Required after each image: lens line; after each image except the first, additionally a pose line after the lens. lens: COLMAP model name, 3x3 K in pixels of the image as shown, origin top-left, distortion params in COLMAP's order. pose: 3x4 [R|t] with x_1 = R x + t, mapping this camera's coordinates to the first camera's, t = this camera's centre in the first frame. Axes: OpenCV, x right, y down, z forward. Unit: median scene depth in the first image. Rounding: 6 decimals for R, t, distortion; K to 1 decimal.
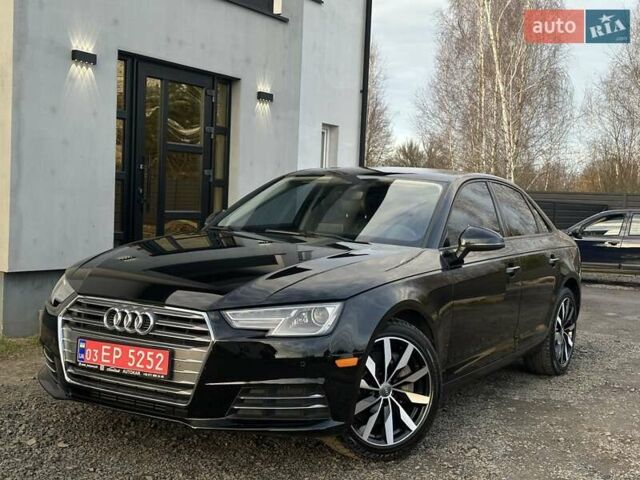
lens RADIAL K [[970.0, 0, 320.0], [0, 970.0, 240.0], [0, 0, 1]] dist [0.015072, 0.026861]
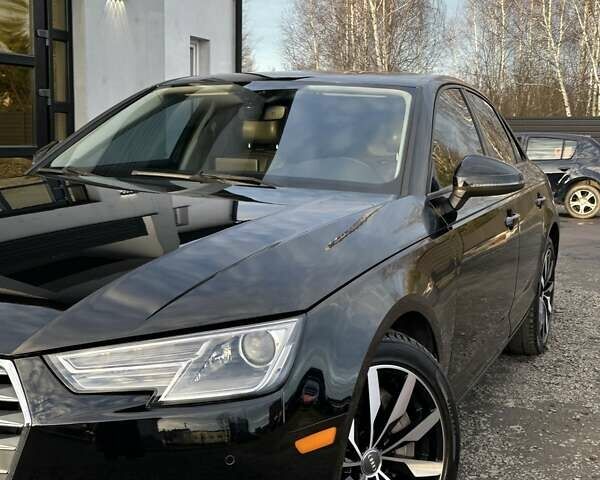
lens RADIAL K [[901.8, 0, 300.0], [0, 901.8, 240.0], [0, 0, 1]] dist [0.116349, 0.029693]
pose [[0.990540, -0.040917, 0.130983, -0.029104], [0.030962, 0.996538, 0.077155, -0.008544], [-0.133687, -0.072369, 0.988378, 0.445451]]
